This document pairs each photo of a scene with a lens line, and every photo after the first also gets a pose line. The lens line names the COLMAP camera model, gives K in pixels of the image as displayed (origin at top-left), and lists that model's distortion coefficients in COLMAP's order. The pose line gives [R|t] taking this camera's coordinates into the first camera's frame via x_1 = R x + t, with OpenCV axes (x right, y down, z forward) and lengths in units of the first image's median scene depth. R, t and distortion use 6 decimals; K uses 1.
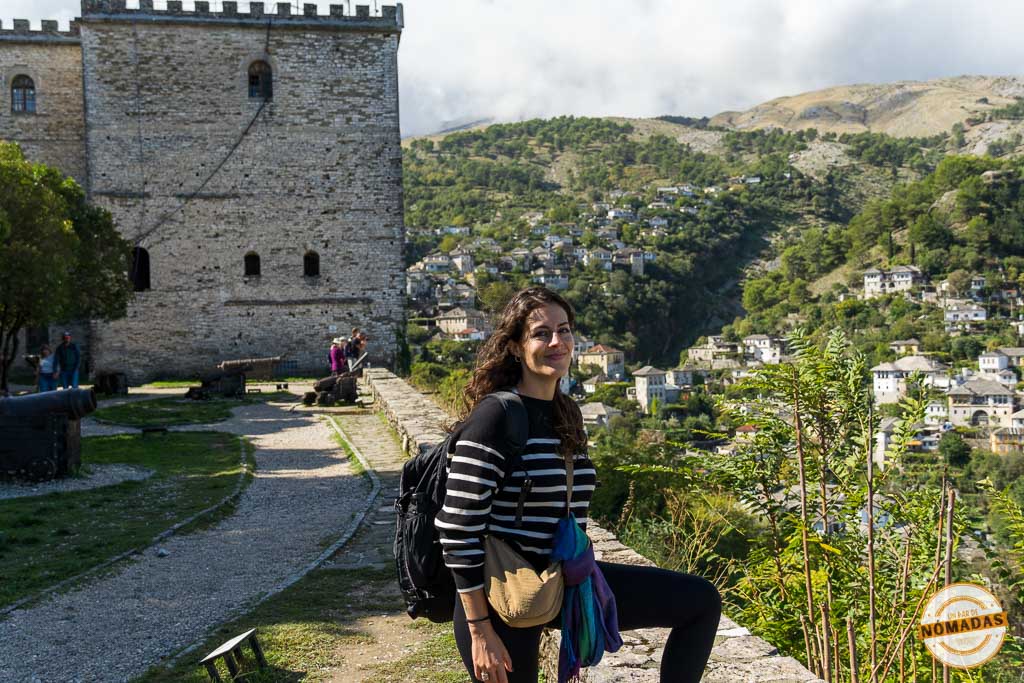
lens RADIAL K [[1031.9, 0, 509.5], [0, 1031.9, 342.6], [0, 0, 1]] dist [0.007836, 0.000000]
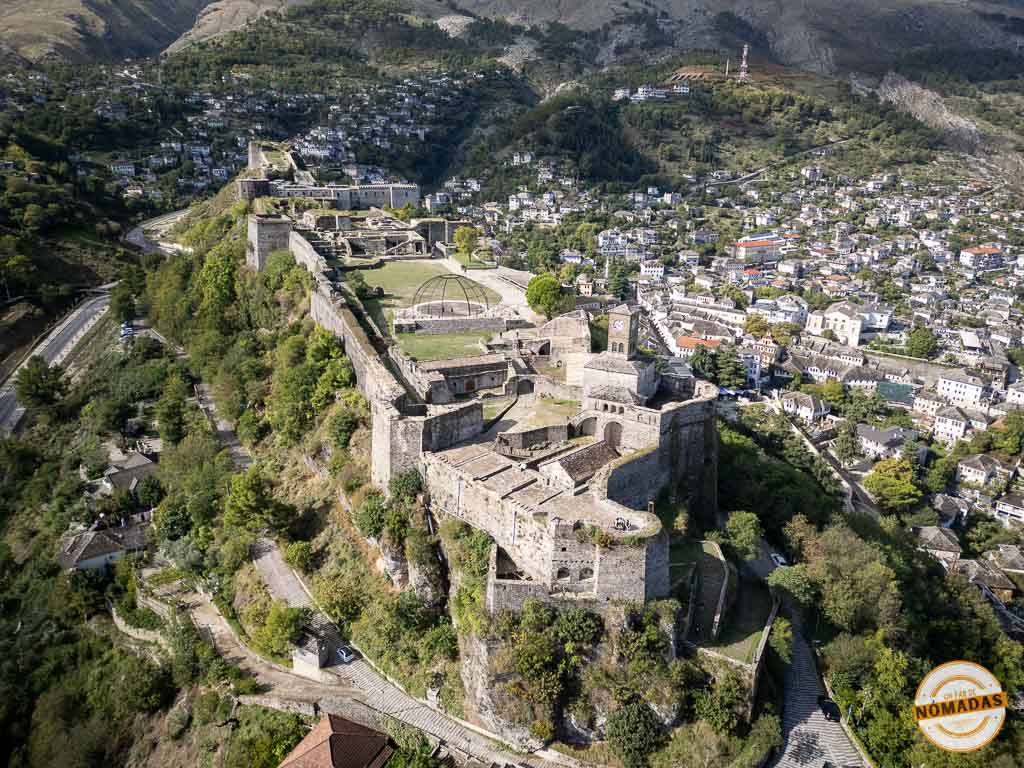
lens RADIAL K [[706.0, 0, 508.6], [0, 706.0, 387.6], [0, 0, 1]] dist [0.026062, -0.002669]
pose [[0.966602, -0.045941, 0.252130, -0.130691], [-0.039605, 0.945206, 0.324064, -0.087444], [-0.253202, -0.323226, 0.911819, -0.753971]]
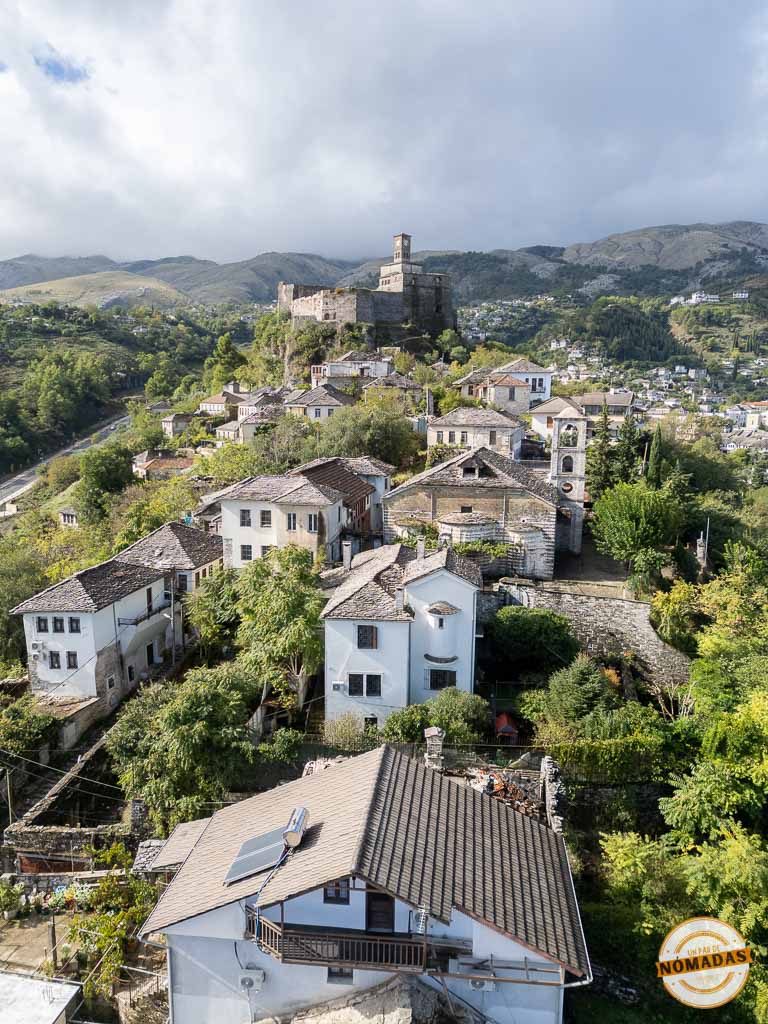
lens RADIAL K [[706.0, 0, 386.9], [0, 706.0, 516.0], [0, 0, 1]] dist [0.026062, -0.002669]
pose [[0.997031, 0.048685, -0.059657, 0.021692], [-0.037922, 0.984738, 0.169861, 0.097016], [0.067016, -0.167094, 0.983661, -1.080894]]
